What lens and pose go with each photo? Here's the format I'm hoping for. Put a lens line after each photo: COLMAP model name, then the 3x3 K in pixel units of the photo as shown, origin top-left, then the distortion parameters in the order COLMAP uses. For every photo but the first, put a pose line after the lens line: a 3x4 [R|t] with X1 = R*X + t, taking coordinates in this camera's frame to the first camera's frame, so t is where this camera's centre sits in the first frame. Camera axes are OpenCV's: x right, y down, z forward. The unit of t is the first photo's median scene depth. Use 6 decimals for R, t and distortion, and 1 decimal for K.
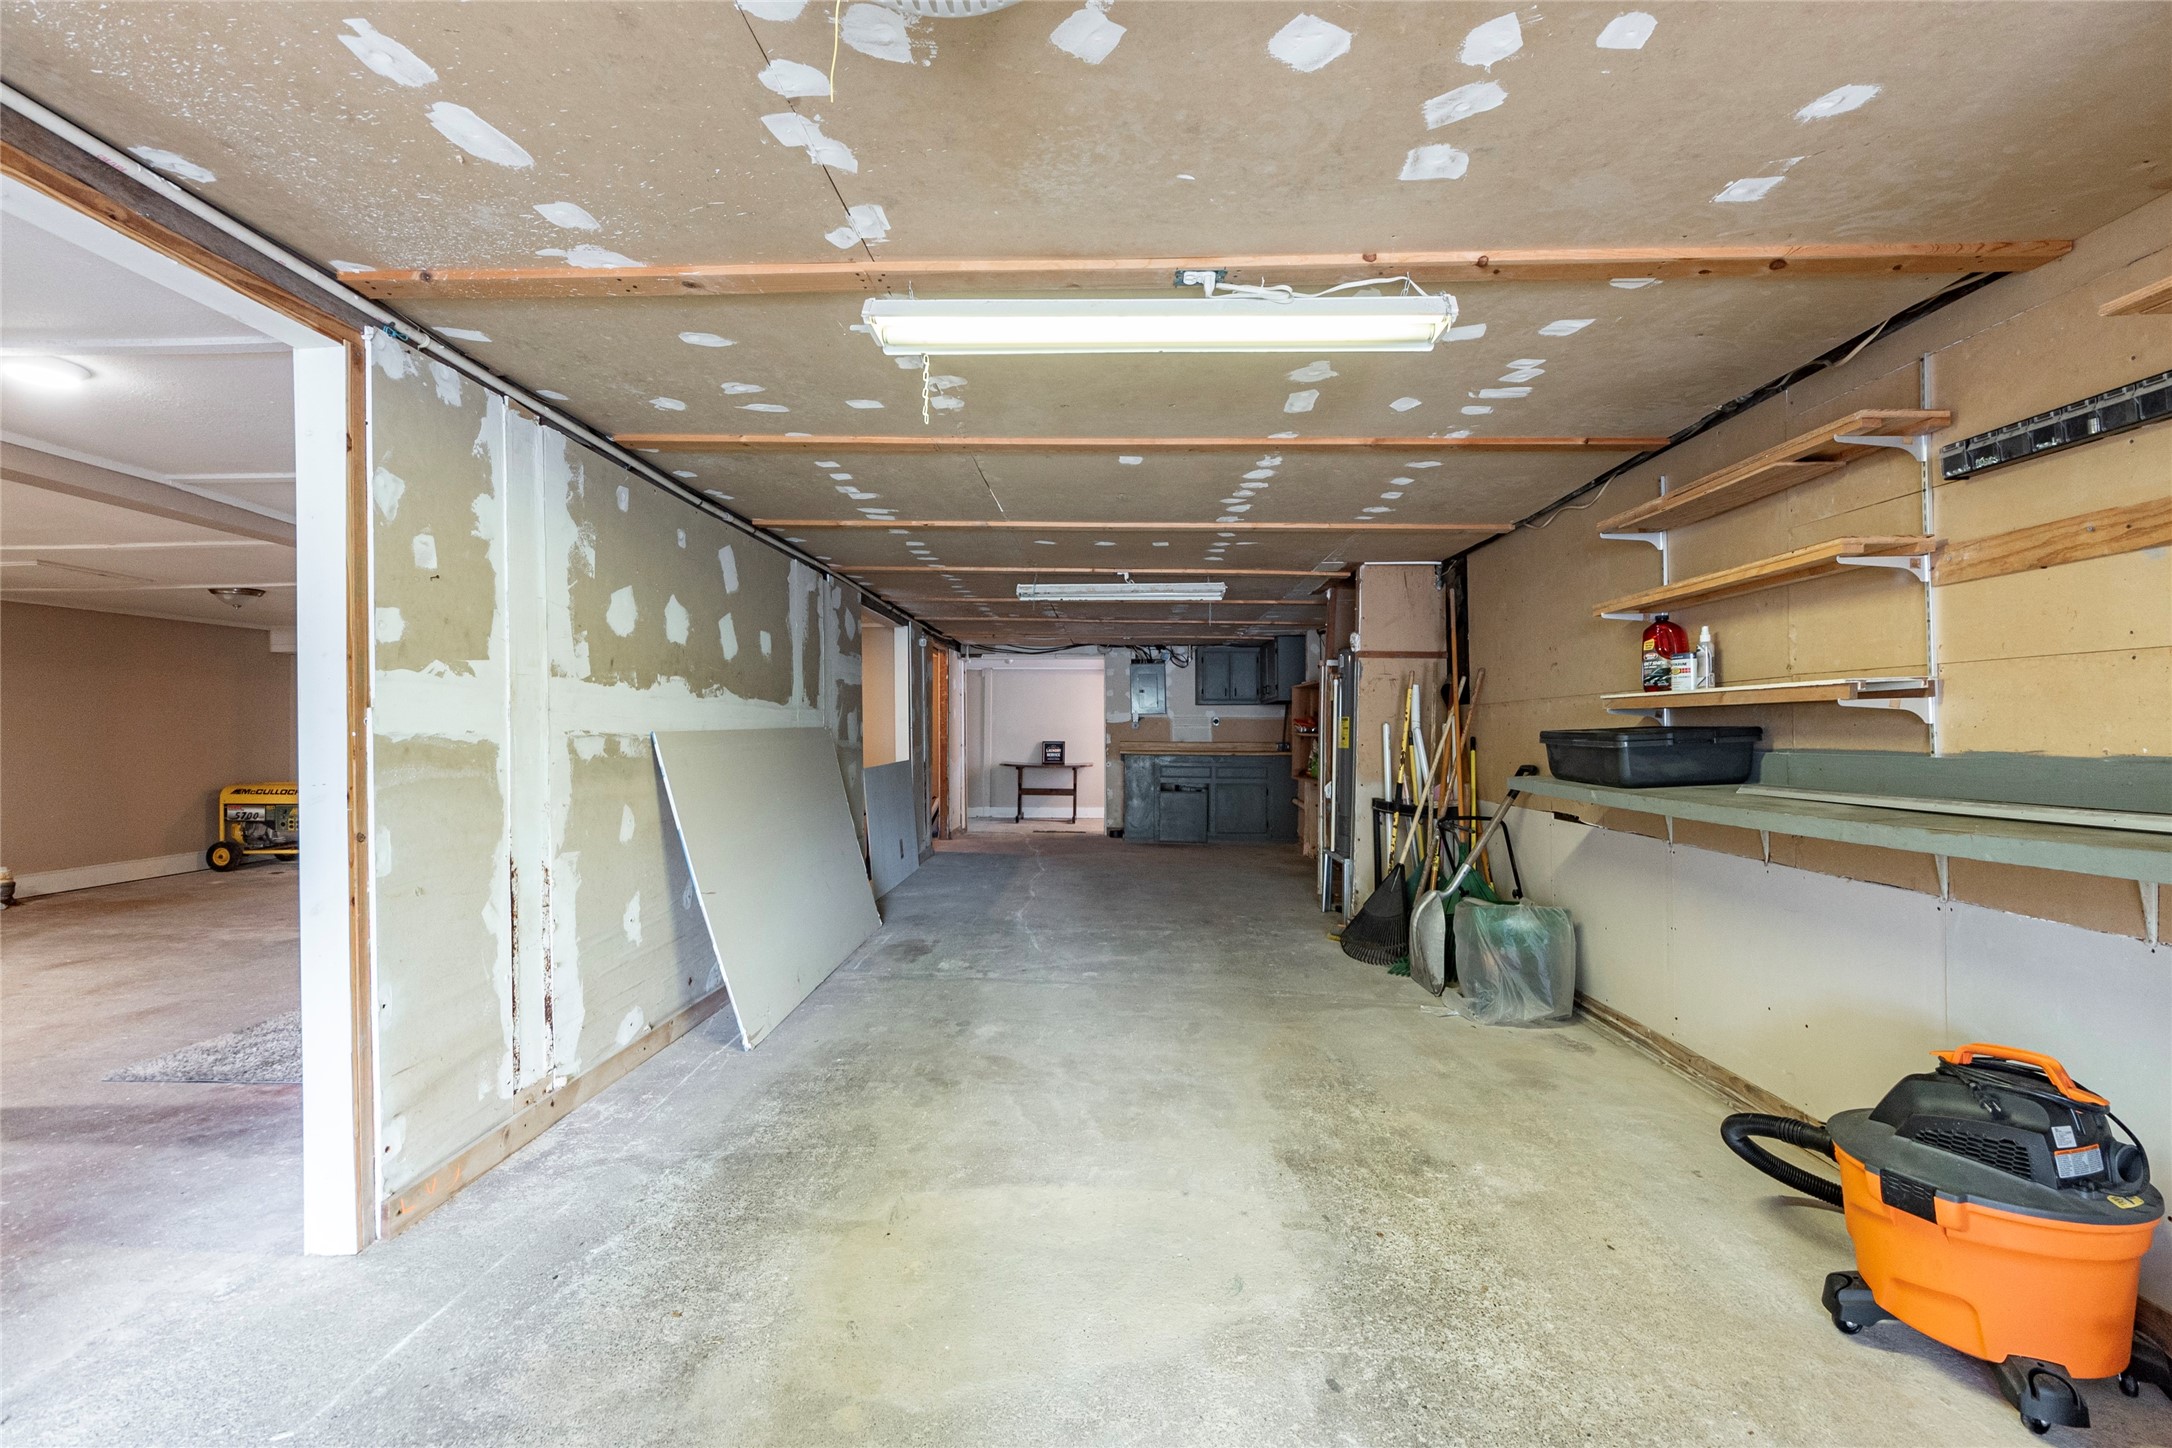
lens RADIAL K [[945.1, 0, 1094.2], [0, 945.1, 712.8], [0, 0, 1]] dist [0.000766, 0.000485]
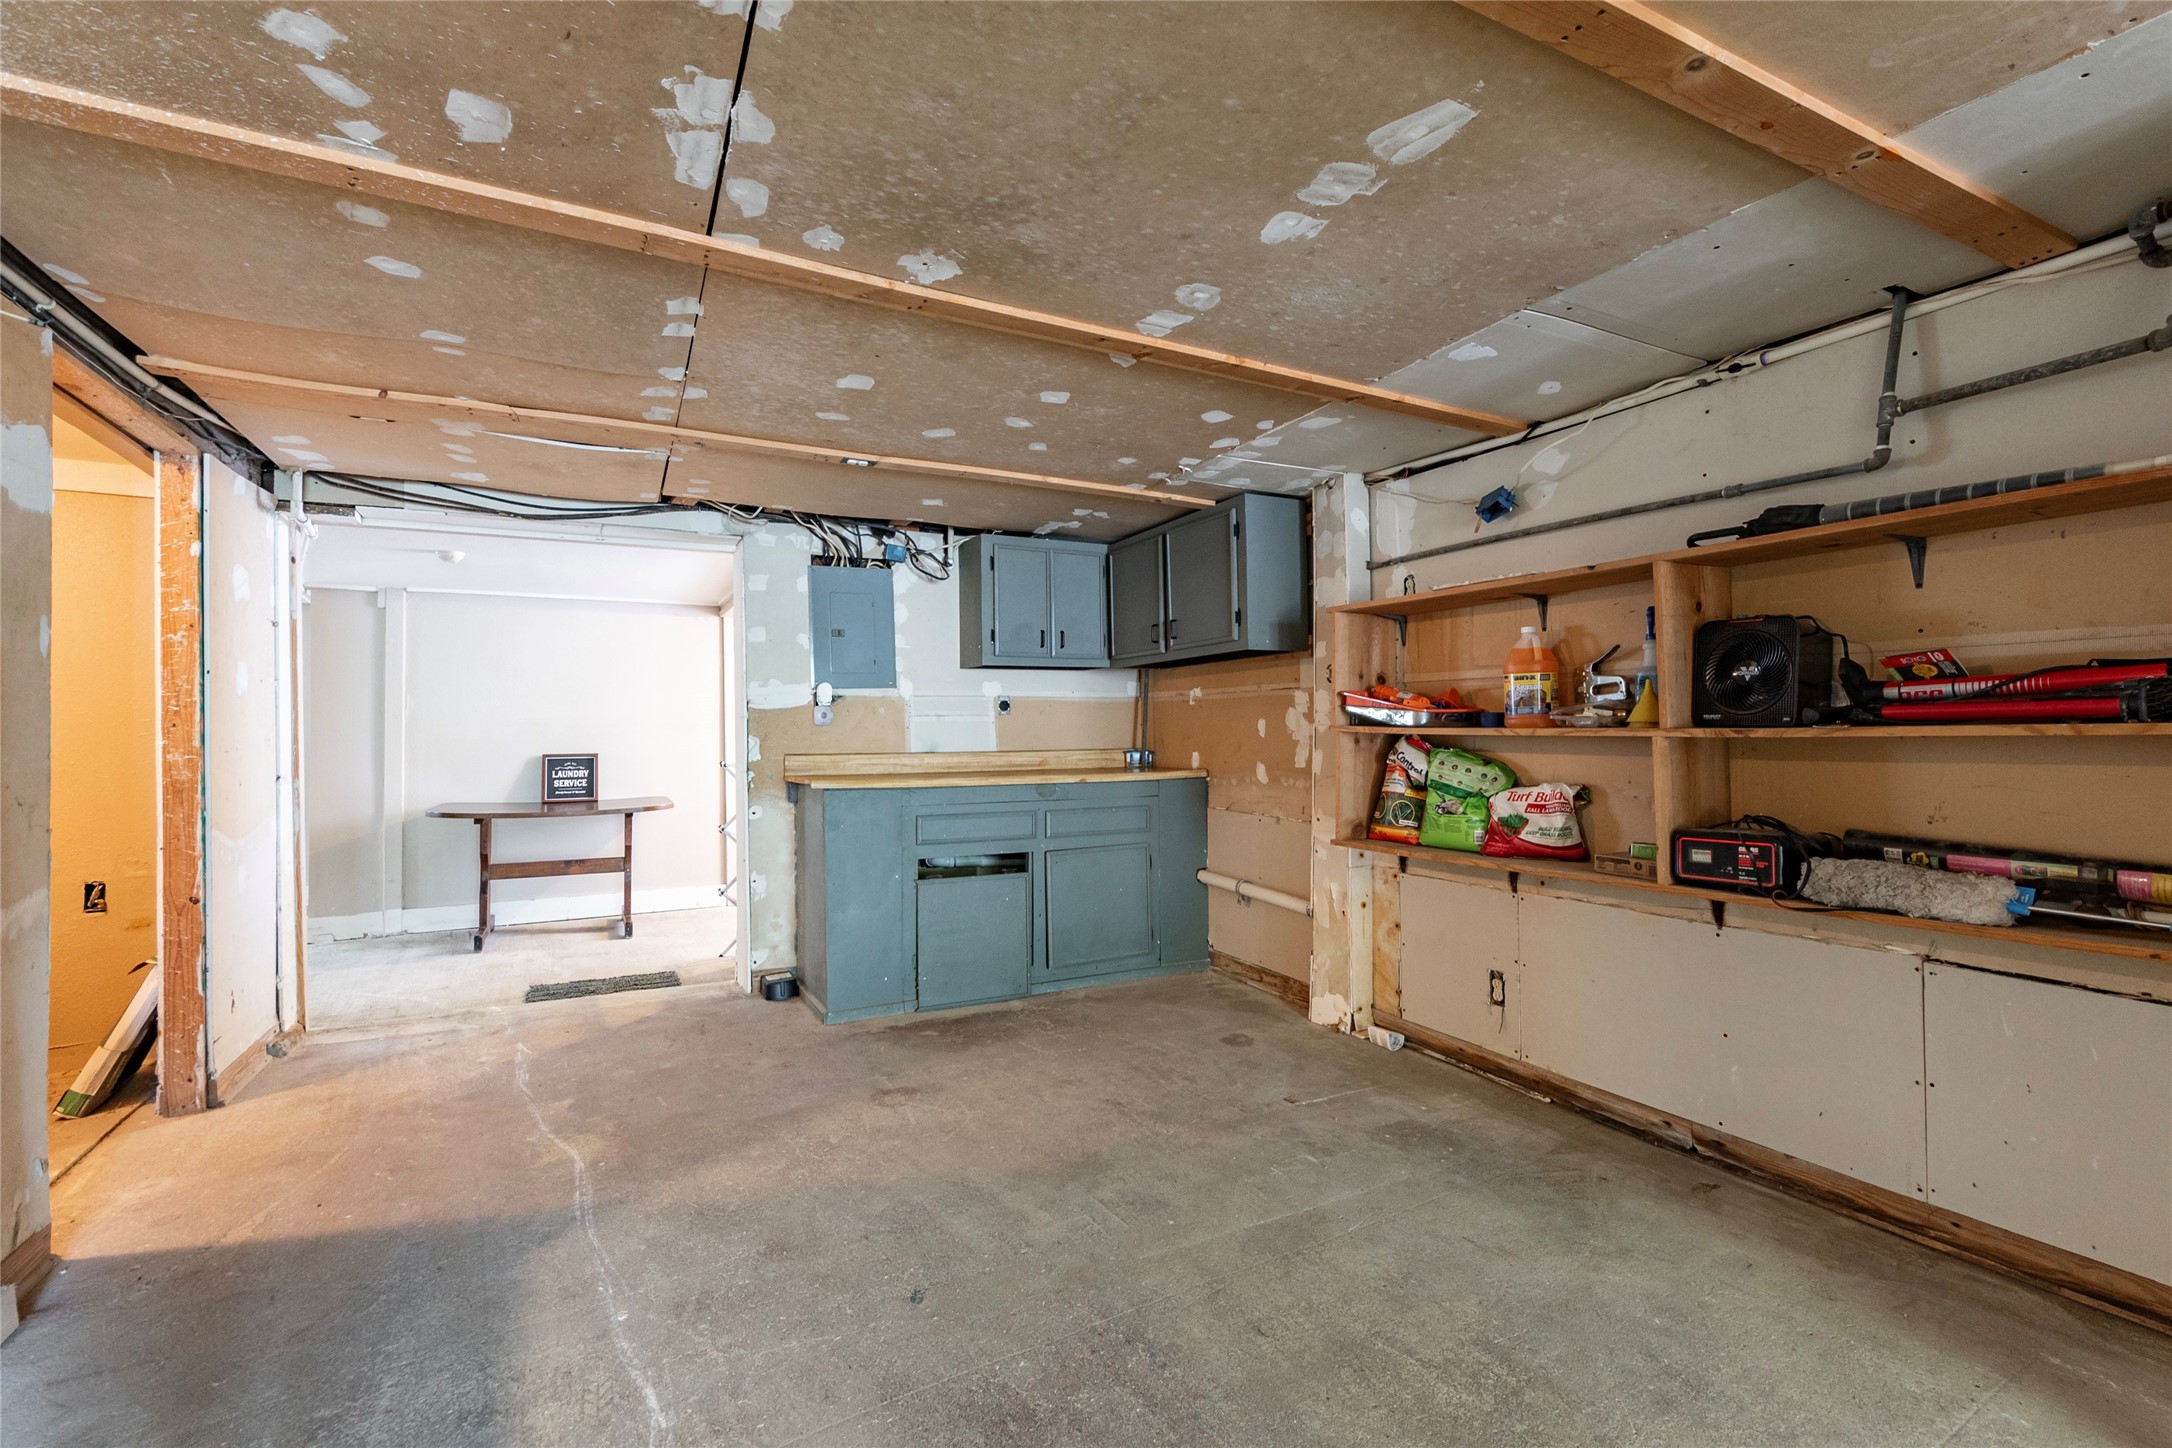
lens RADIAL K [[945.1, 0, 1094.2], [0, 945.1, 712.8], [0, 0, 1]] dist [0.000766, 0.000485]
pose [[0.874131, -0.003495, 0.485678, -0.053234], [0.002946, 0.999994, 0.001893, 0.012101], [-0.485682, -0.000224, 0.874136, 0.579458]]
